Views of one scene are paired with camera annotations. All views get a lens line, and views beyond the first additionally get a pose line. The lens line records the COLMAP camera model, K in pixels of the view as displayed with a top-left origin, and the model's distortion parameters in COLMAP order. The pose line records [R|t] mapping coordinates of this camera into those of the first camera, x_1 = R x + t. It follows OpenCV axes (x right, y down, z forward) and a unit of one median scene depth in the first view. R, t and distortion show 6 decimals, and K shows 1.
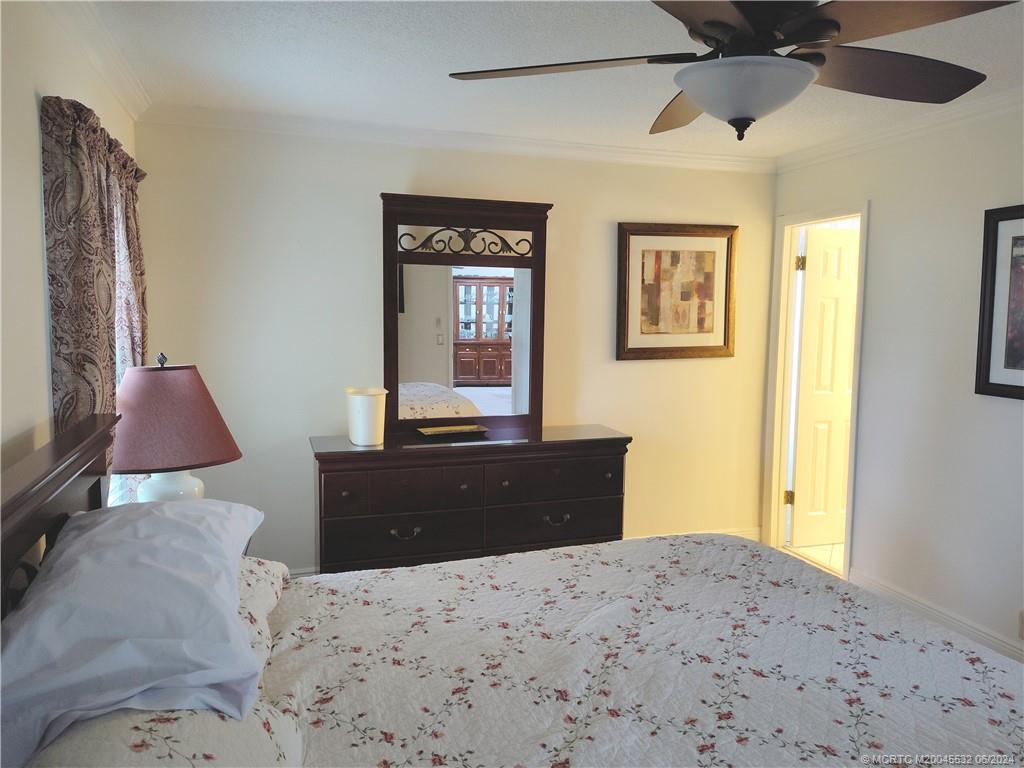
lens RADIAL K [[722.2, 0, 515.8], [0, 722.2, 383.5], [0, 0, 1]] dist [0.009995, -0.023382]
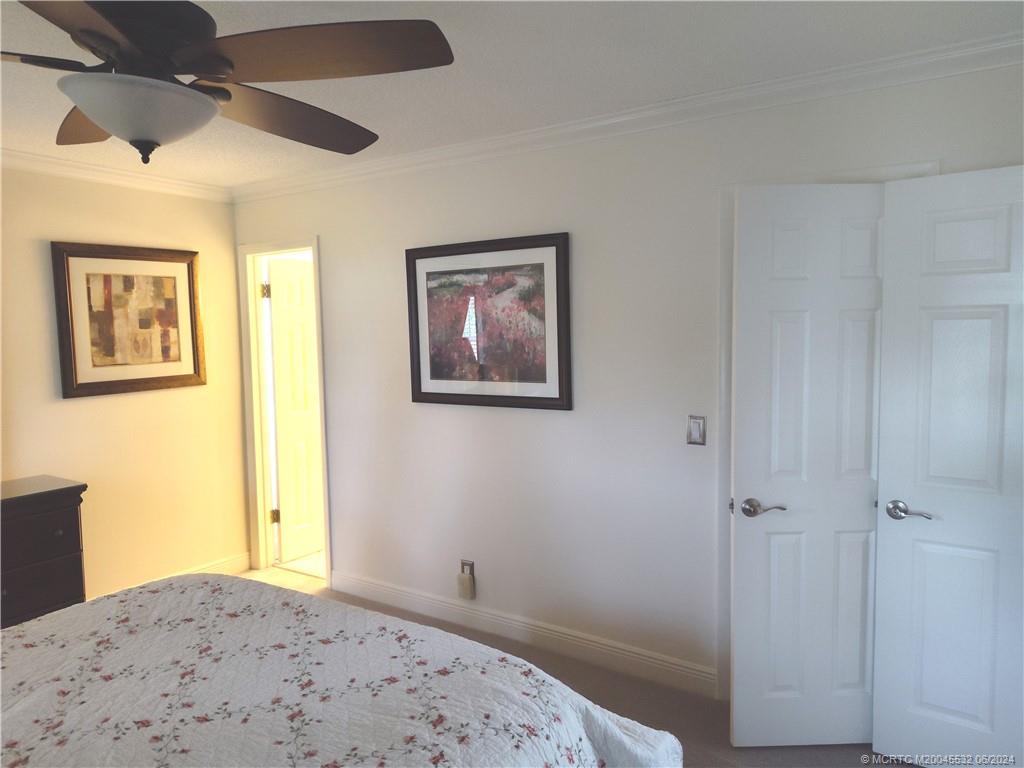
lens RADIAL K [[695.8, 0, 513.5], [0, 695.8, 381.5], [0, 0, 1]] dist [0.053262, -0.063922]
pose [[0.772632, -0.068672, 0.631129, 0.059615], [0.090227, 0.995919, -0.002093, -0.003727], [-0.628409, 0.058562, 0.775675, -0.004011]]
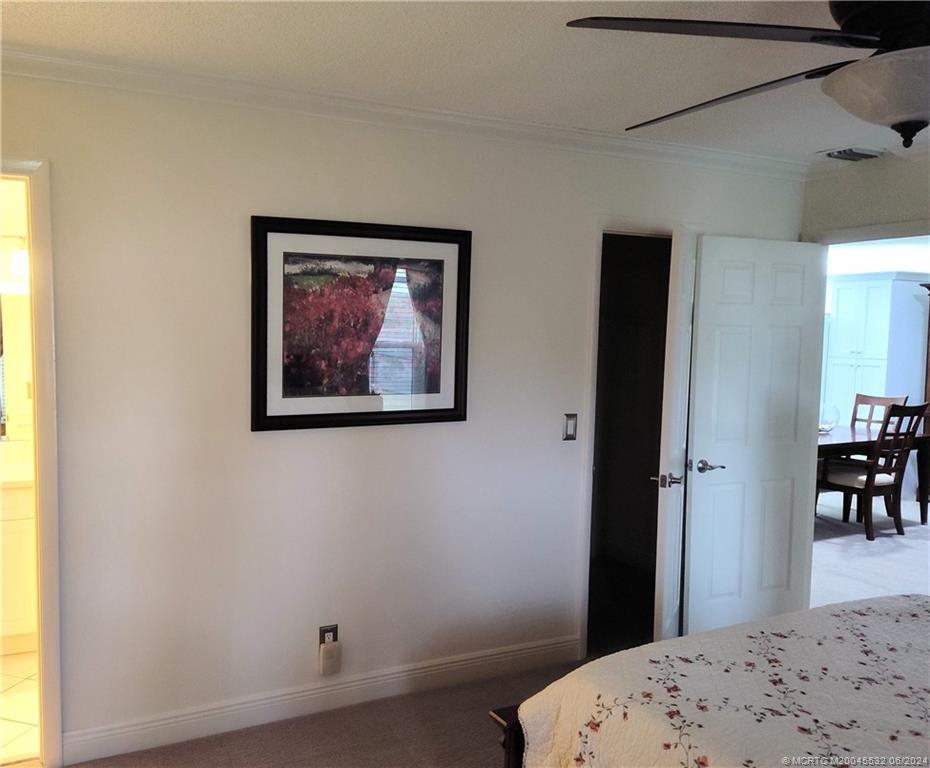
lens RADIAL K [[758.8, 0, 464.2], [0, 758.8, 392.6], [0, 0, 1]] dist [0.048460, -0.000262]
pose [[-0.140674, -0.093368, 0.985643, -0.426659], [0.092085, 0.989994, 0.106923, -0.159208], [-0.985764, 0.105804, -0.130669, 1.323380]]
